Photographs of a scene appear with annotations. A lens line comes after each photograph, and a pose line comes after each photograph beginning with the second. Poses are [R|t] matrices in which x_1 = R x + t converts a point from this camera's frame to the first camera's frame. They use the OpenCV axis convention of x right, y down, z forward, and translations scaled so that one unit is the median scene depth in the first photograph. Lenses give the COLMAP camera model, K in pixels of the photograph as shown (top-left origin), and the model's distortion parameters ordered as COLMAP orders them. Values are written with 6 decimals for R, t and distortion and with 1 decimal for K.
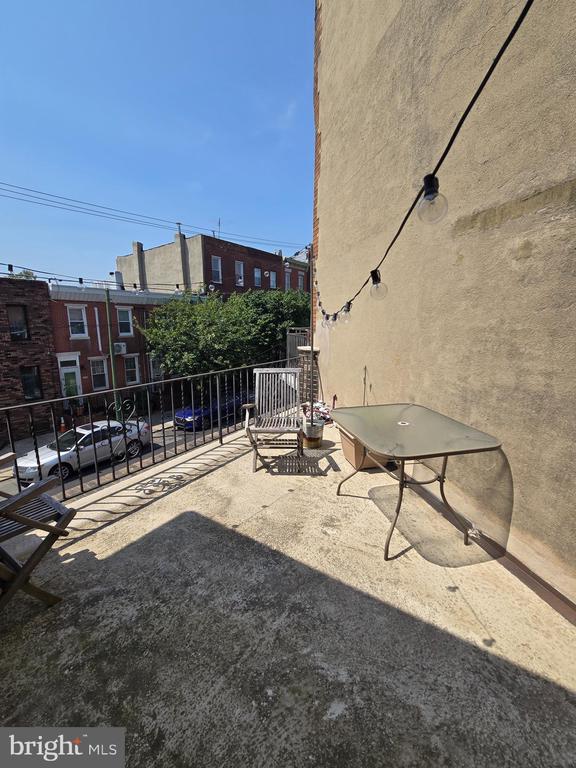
lens RADIAL K [[312.6, 0, 291.8], [0, 312.6, 381.8], [0, 0, 1]] dist [0.002200, 0.000304]
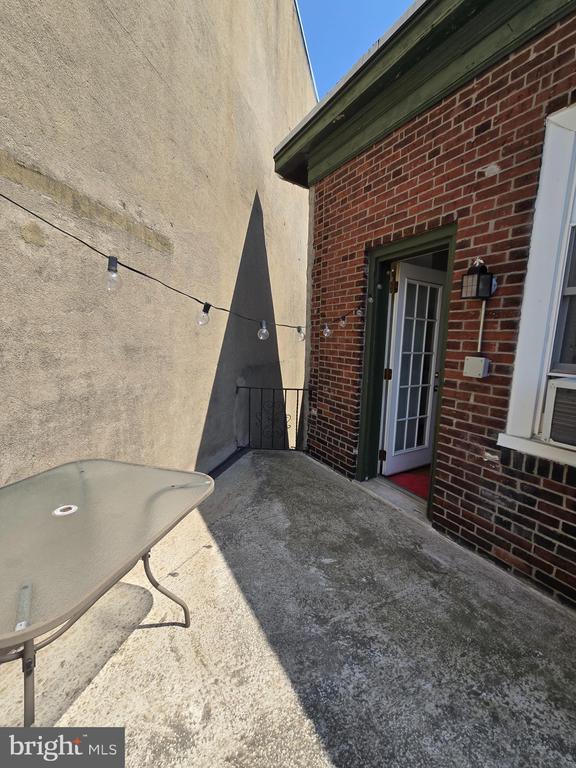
lens RADIAL K [[312.6, 0, 293.9], [0, 312.6, 385.6], [0, 0, 1]] dist [0.002200, 0.000304]
pose [[-0.872831, -0.107936, 0.475937, -0.290873], [0.053400, 0.948257, 0.312982, -0.288594], [-0.485093, 0.298596, -0.821904, 1.575039]]
